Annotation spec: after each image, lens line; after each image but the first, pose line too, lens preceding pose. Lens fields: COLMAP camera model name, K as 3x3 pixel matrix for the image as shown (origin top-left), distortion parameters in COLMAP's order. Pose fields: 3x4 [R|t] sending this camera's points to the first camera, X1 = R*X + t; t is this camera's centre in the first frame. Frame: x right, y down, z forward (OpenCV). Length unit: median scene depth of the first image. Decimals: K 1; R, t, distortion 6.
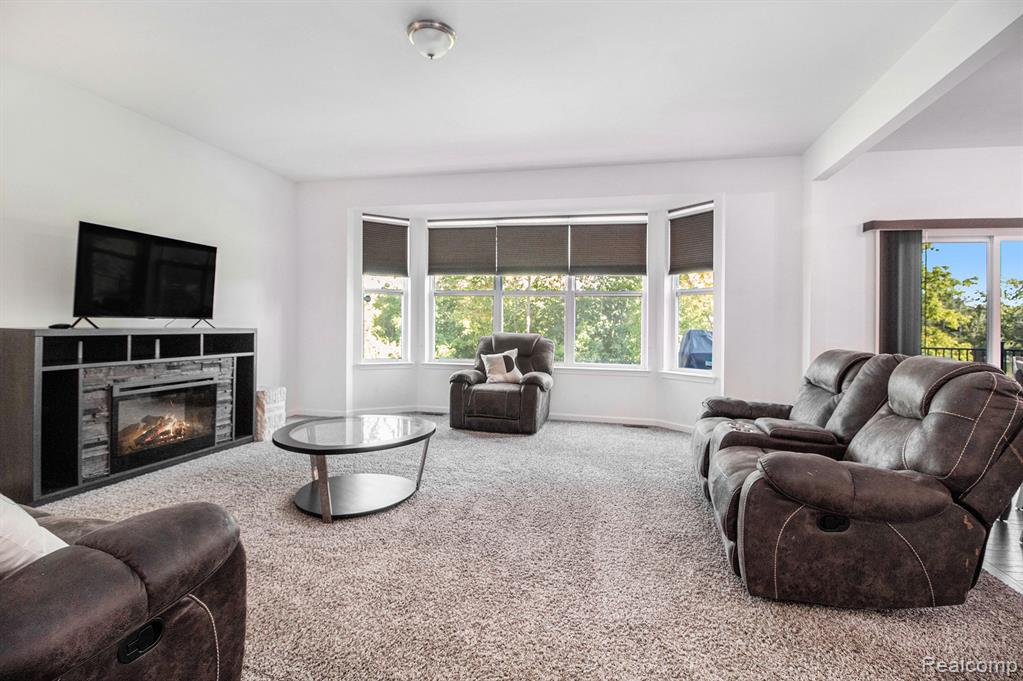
lens RADIAL K [[483.6, 0, 516.3], [0, 483.6, 329.5], [0, 0, 1]] dist [0.015972, -0.020157]
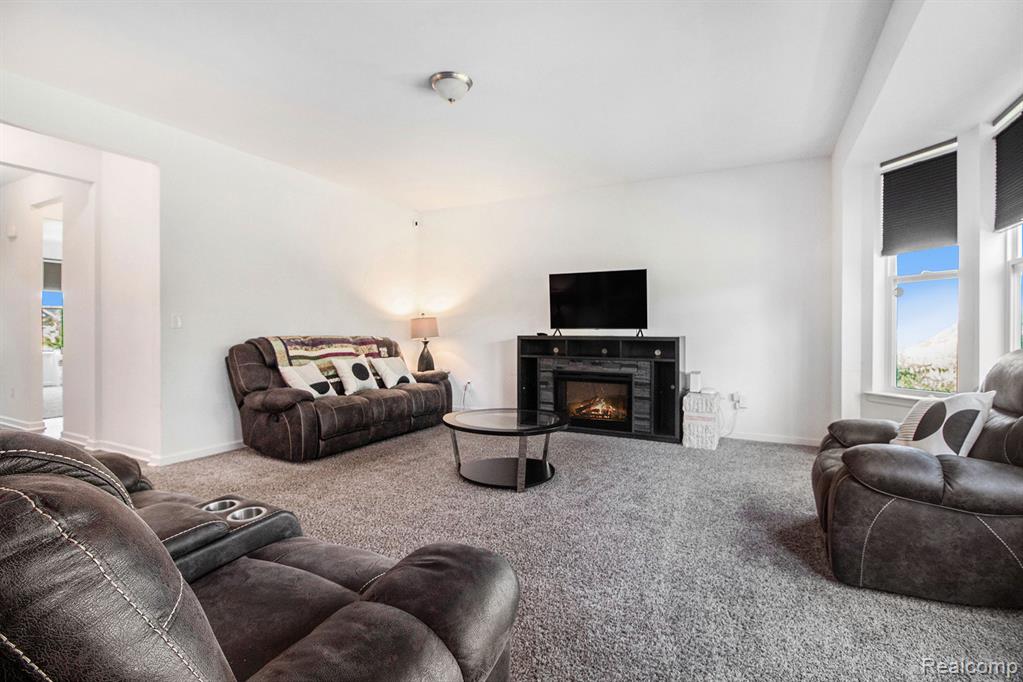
lens RADIAL K [[483.6, 0, 516.3], [0, 483.6, 330.0], [0, 0, 1]] dist [0.015972, -0.020157]
pose [[-0.234128, -0.039456, -0.971405, 0.676986], [-0.025757, 0.999077, -0.034372, 0.034142], [0.971865, 0.016973, -0.234928, 1.063992]]
